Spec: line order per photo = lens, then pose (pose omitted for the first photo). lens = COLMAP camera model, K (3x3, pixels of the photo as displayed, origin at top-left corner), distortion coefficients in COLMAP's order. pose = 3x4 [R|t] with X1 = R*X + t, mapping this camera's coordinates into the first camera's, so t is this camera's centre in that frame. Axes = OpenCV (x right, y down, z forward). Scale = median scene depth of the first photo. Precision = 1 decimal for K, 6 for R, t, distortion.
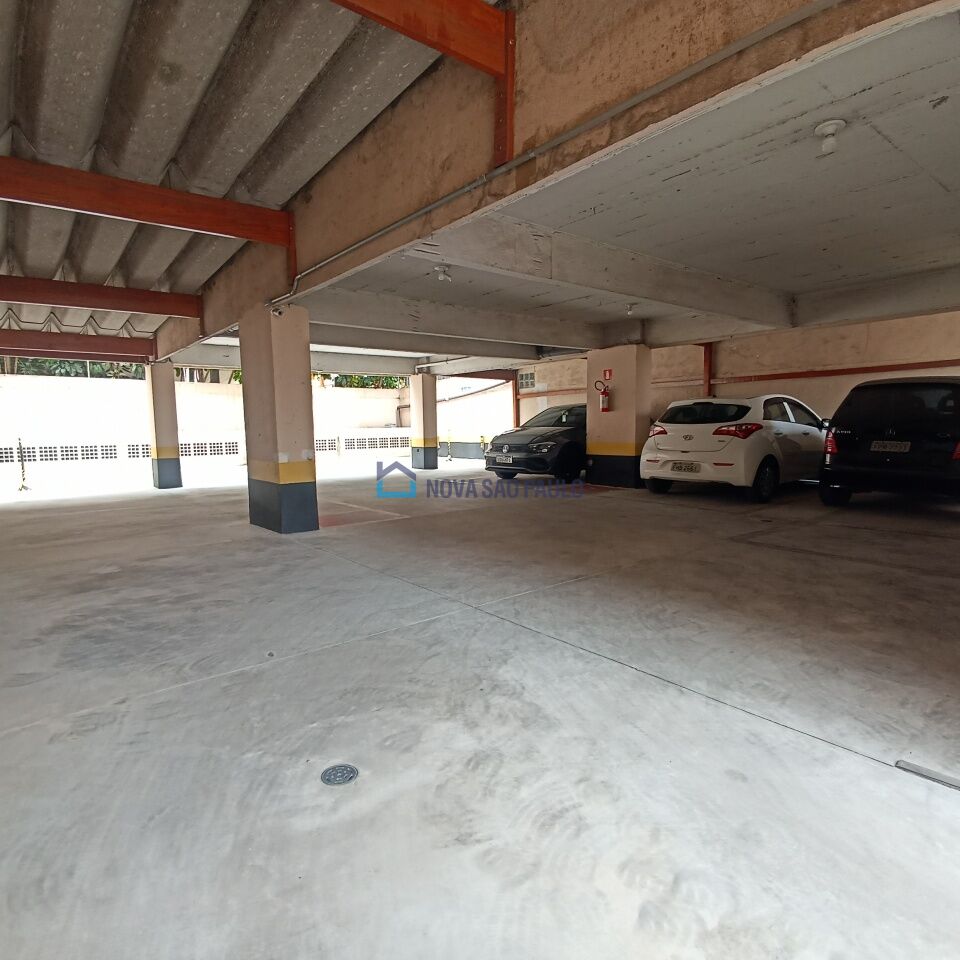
lens RADIAL K [[583.6, 0, 474.1], [0, 583.6, 482.7], [0, 0, 1]] dist [0.003801, -0.008570]
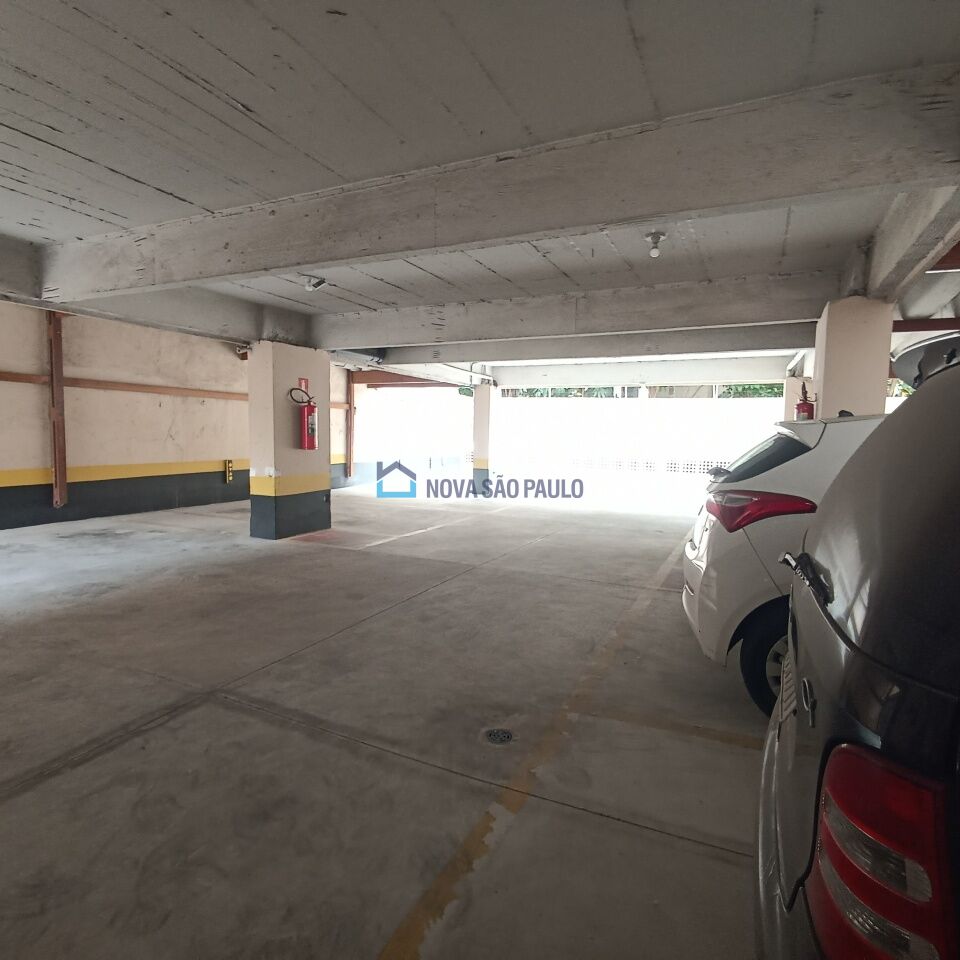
lens RADIAL K [[583.6, 0, 474.1], [0, 583.6, 482.7], [0, 0, 1]] dist [0.003801, -0.008570]
pose [[0.437533, 0.097929, -0.893854, 0.715594], [-0.113907, 0.992080, 0.052934, -0.104161], [0.891959, 0.078655, 0.445223, 0.679231]]
